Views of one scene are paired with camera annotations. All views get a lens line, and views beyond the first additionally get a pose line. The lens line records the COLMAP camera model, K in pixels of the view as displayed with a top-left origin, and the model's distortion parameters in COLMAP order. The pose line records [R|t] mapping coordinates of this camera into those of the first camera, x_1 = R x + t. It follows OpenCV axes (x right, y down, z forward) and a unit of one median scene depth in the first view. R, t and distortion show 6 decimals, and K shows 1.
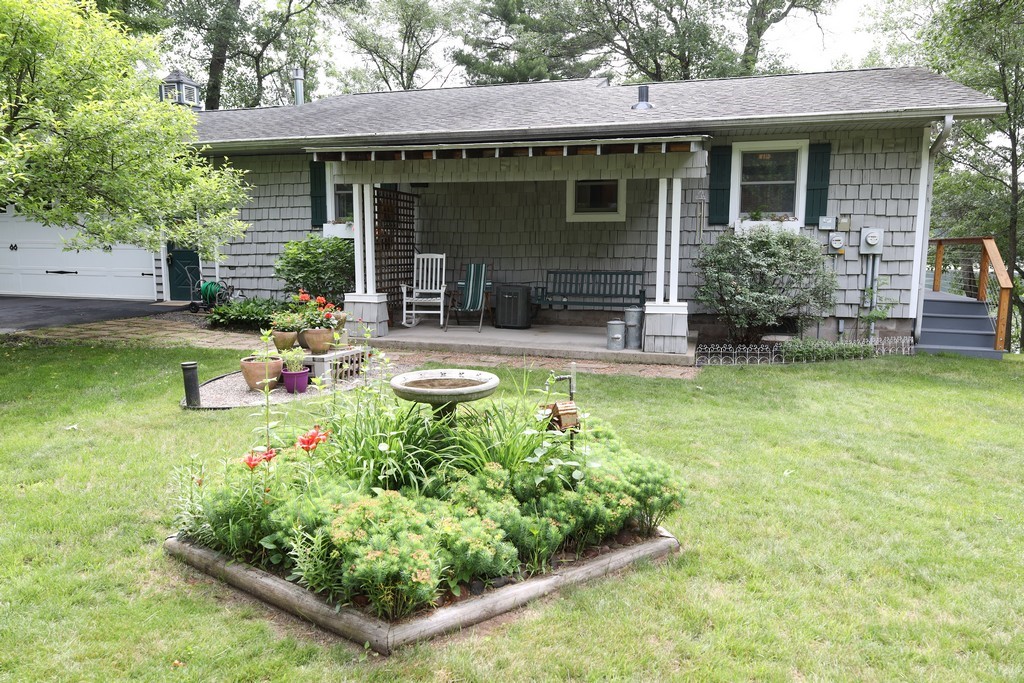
lens RADIAL K [[714.5, 0, 517.7], [0, 714.5, 347.1], [0, 0, 1]] dist [-0.002229, 0.003117]
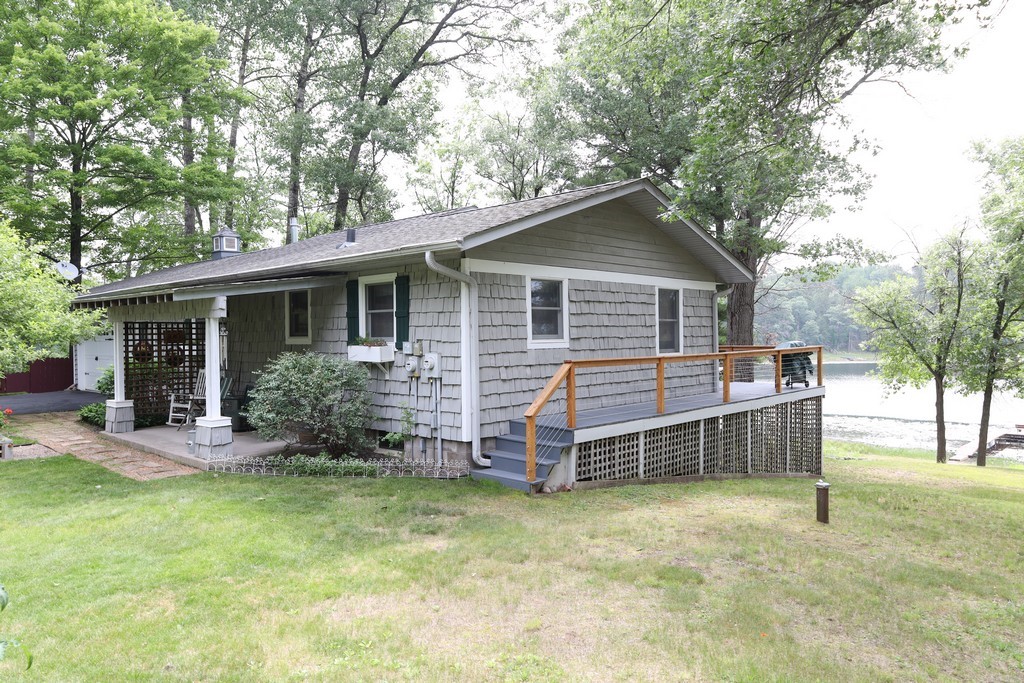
lens RADIAL K [[714.5, 0, 518.7], [0, 714.5, 341.0], [0, 0, 1]] dist [-0.002229, 0.003117]
pose [[0.897401, -0.006304, -0.441170, 1.044513], [-0.055350, 0.990390, -0.126742, -0.056113], [0.437730, 0.138157, 0.888429, 0.114042]]
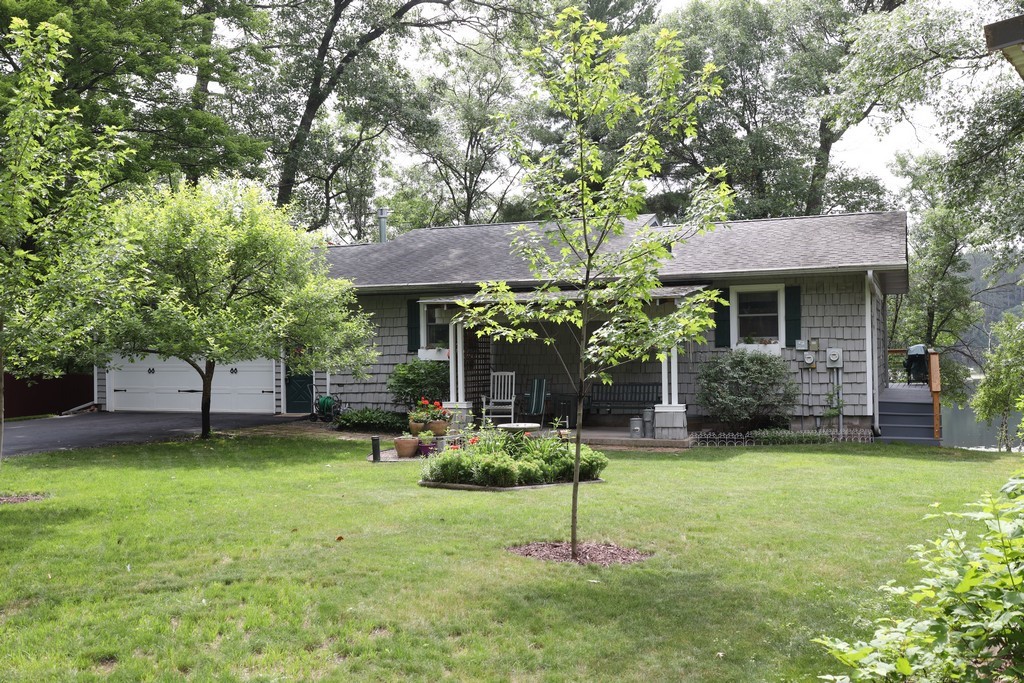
lens RADIAL K [[982.5, 0, 533.8], [0, 982.5, 346.2], [0, 0, 1]] dist [-0.003801, 0.000000]
pose [[0.997038, -0.016926, -0.075029, 0.072801], [0.005633, 0.988934, -0.148248, 0.095487], [0.076708, 0.147386, 0.986100, -0.827736]]
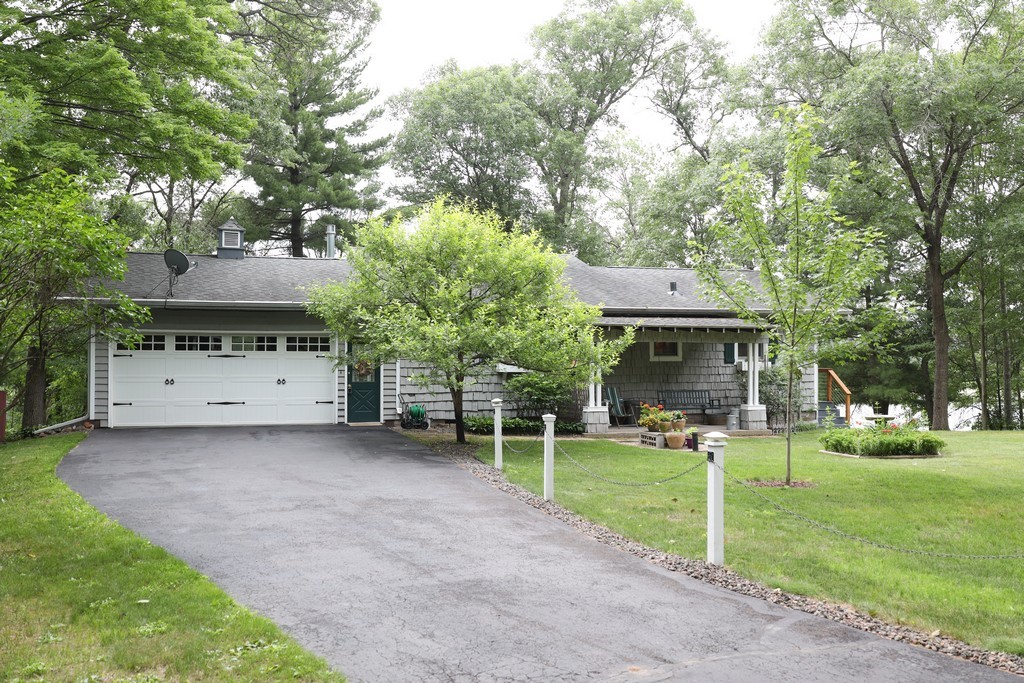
lens RADIAL K [[982.5, 0, 503.9], [0, 982.5, 338.7], [0, 0, 1]] dist [-0.003801, 0.000000]
pose [[0.826676, 0.008876, 0.562608, -1.646161], [0.083998, 0.986725, -0.138991, 0.066932], [-0.556373, 0.162159, 0.814956, -0.743300]]
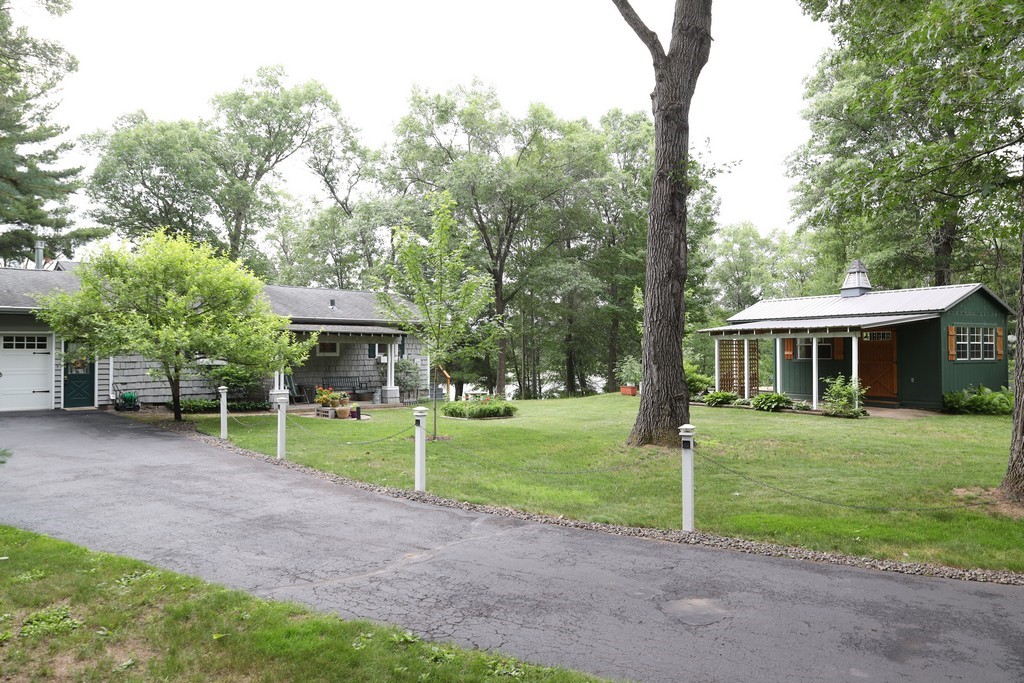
lens RADIAL K [[714.5, 0, 515.1], [0, 714.5, 337.8], [0, 0, 1]] dist [-0.002229, 0.003117]
pose [[0.488006, 0.015458, 0.872703, -1.789728], [0.126876, 0.987967, -0.088447, 0.054498], [-0.863570, 0.153888, 0.480173, -0.726939]]
